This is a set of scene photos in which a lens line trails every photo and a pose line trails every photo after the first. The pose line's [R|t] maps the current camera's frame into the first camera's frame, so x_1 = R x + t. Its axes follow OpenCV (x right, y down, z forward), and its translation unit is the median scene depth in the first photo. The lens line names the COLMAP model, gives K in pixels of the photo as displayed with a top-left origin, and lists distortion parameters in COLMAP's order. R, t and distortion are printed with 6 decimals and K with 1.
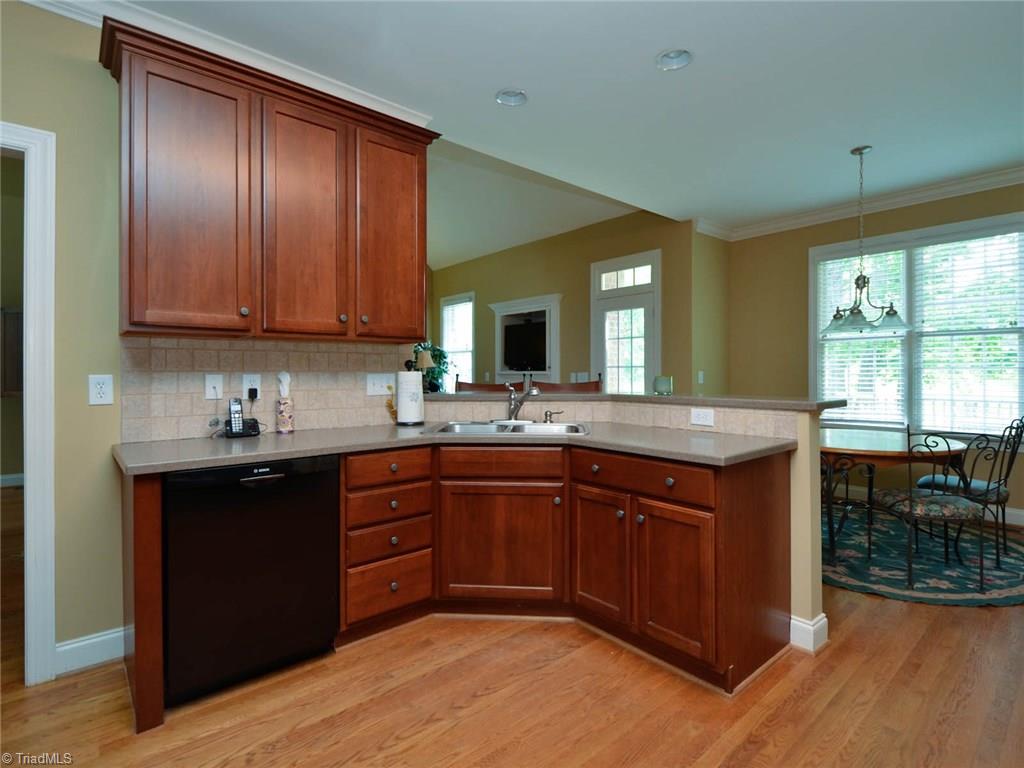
lens RADIAL K [[507.0, 0, 519.3], [0, 507.0, 380.1], [0, 0, 1]] dist [0.002257, 0.000112]
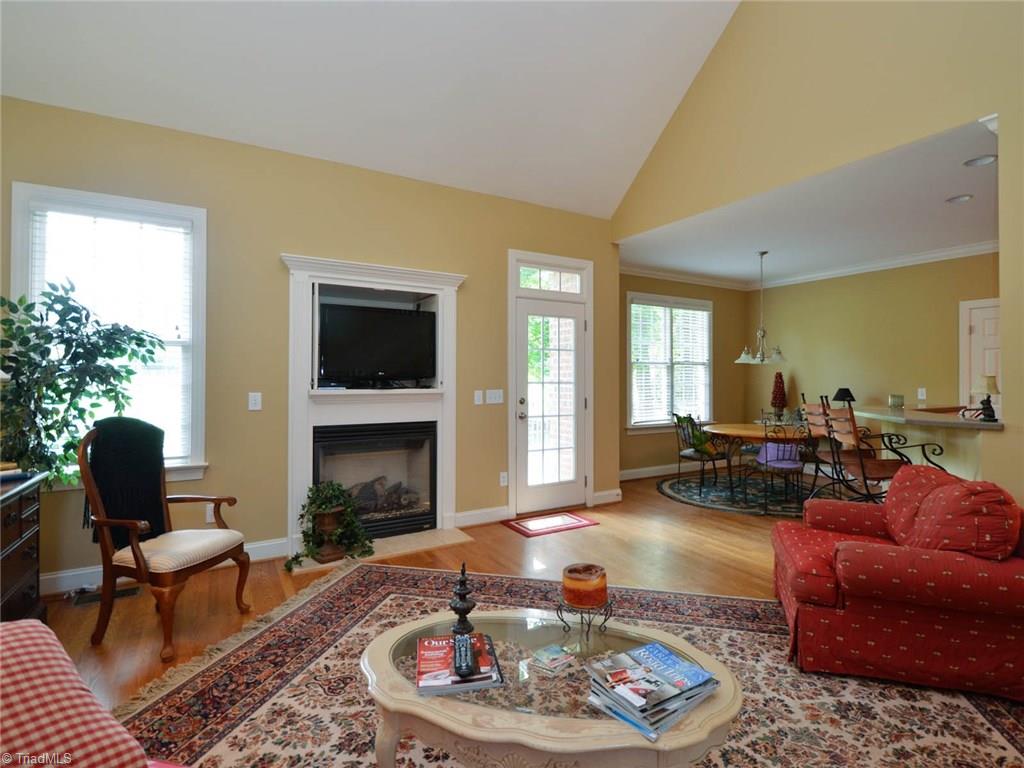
lens RADIAL K [[507.0, 0, 519.3], [0, 507.0, 380.1], [0, 0, 1]] dist [0.002257, 0.000112]
pose [[0.178511, -0.001960, 0.983936, -0.351125], [0.011298, 0.999936, -0.000058, -0.016837], [-0.983873, 0.011127, 0.178521, 0.483067]]
